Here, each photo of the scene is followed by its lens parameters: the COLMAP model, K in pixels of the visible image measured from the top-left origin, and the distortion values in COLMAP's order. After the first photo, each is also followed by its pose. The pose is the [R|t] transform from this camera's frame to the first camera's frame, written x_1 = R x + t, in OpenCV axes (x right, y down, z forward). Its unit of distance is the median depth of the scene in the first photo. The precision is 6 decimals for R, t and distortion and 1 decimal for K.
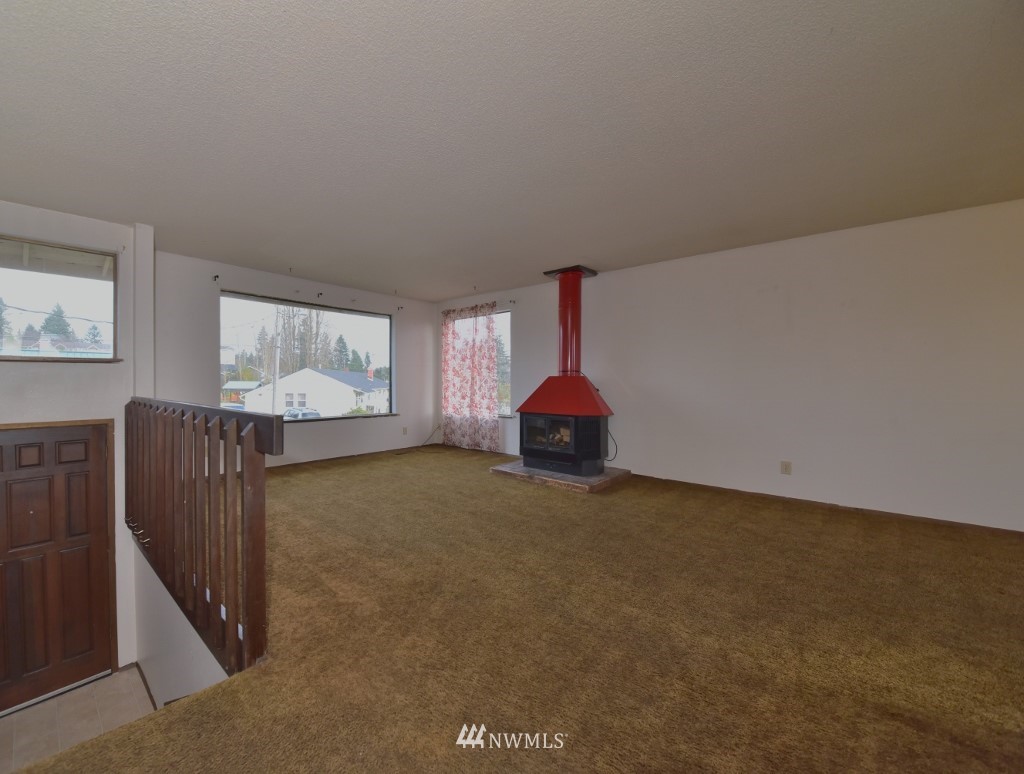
lens RADIAL K [[414.0, 0, 443.7], [0, 414.0, 385.6], [0, 0, 1]] dist [-0.004467, 0.000048]
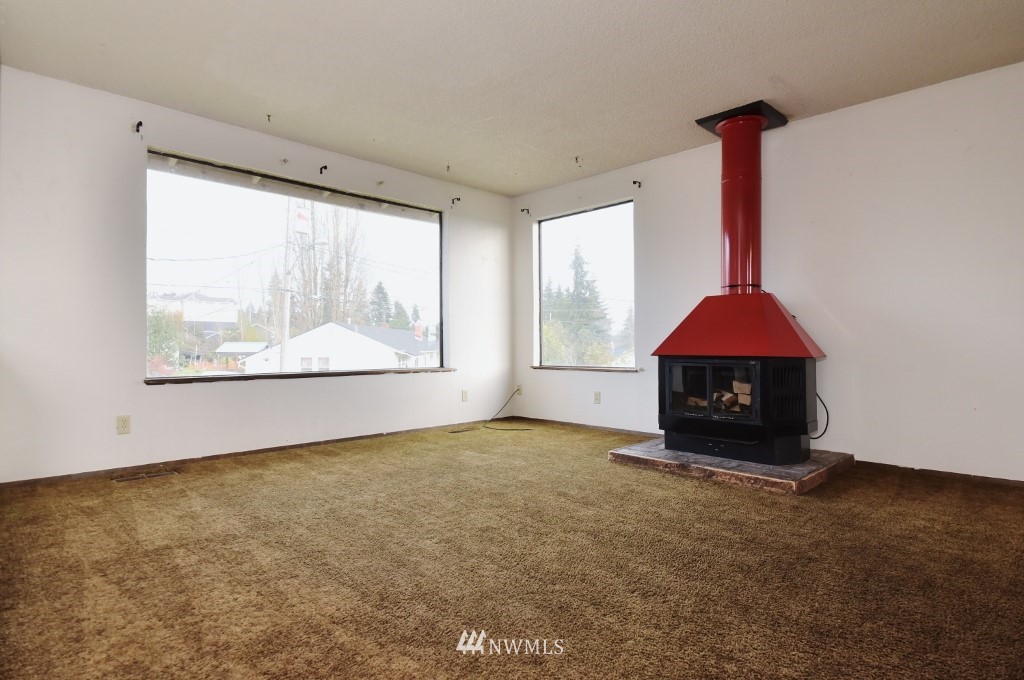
lens RADIAL K [[556.1, 0, 513.1], [0, 556.1, 339.4], [0, 0, 1]] dist [0.007960, -0.004481]
pose [[0.999936, -0.006905, -0.009007, -0.016642], [0.006742, 0.999815, -0.018019, 0.056072], [0.009130, 0.017957, 0.999797, 0.218327]]
